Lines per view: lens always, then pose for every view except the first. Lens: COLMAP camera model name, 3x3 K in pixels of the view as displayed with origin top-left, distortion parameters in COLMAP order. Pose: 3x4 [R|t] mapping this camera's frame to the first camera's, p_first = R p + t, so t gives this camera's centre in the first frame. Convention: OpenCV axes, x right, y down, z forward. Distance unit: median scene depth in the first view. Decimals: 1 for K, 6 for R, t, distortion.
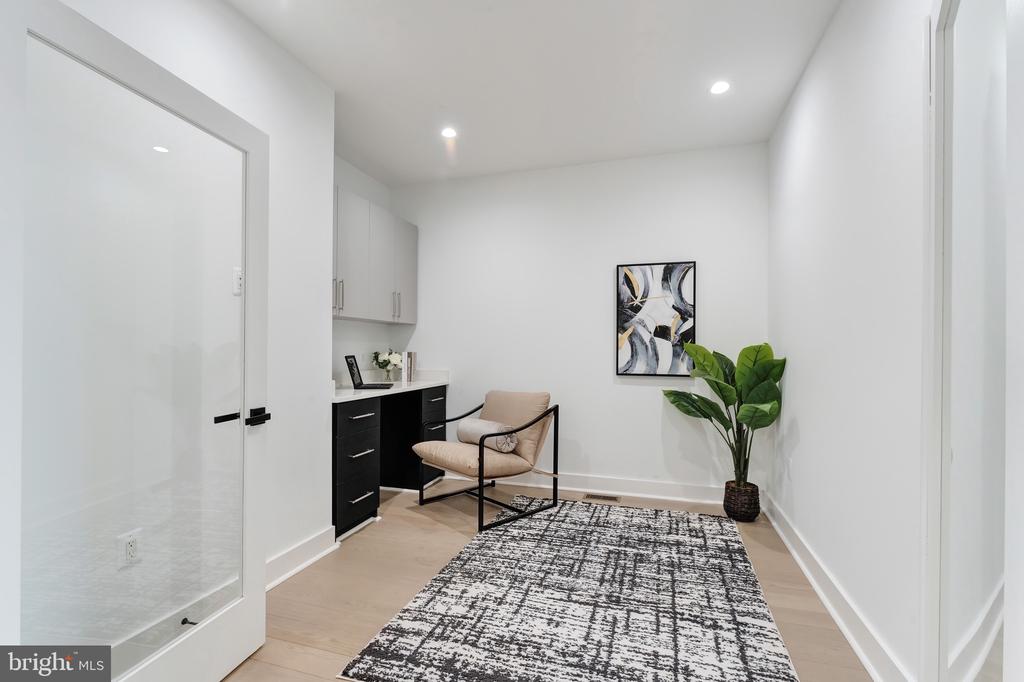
lens RADIAL K [[457.6, 0, 511.2], [0, 457.6, 345.7], [0, 0, 1]] dist [-0.001469, -0.001025]
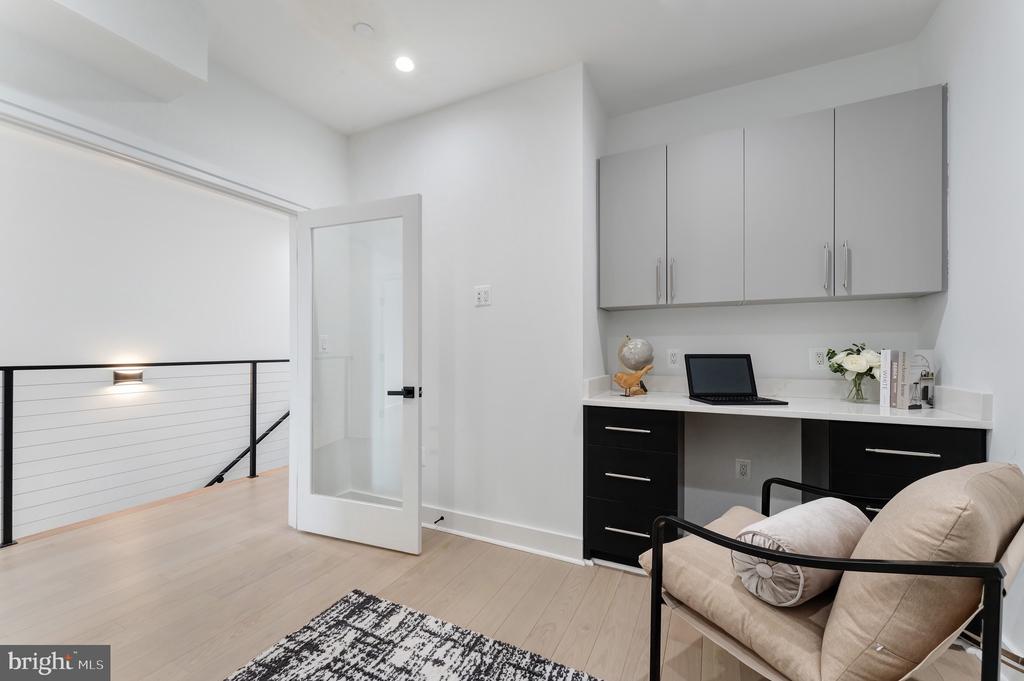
lens RADIAL K [[408.9, 0, 510.9], [0, 408.9, 348.8], [0, 0, 1]] dist [-0.003140, -0.000212]
pose [[-0.154080, -0.010095, -0.988007, 0.573633], [0.008440, 0.999898, -0.011533, 0.028471], [0.988022, -0.010115, -0.153979, 1.279738]]
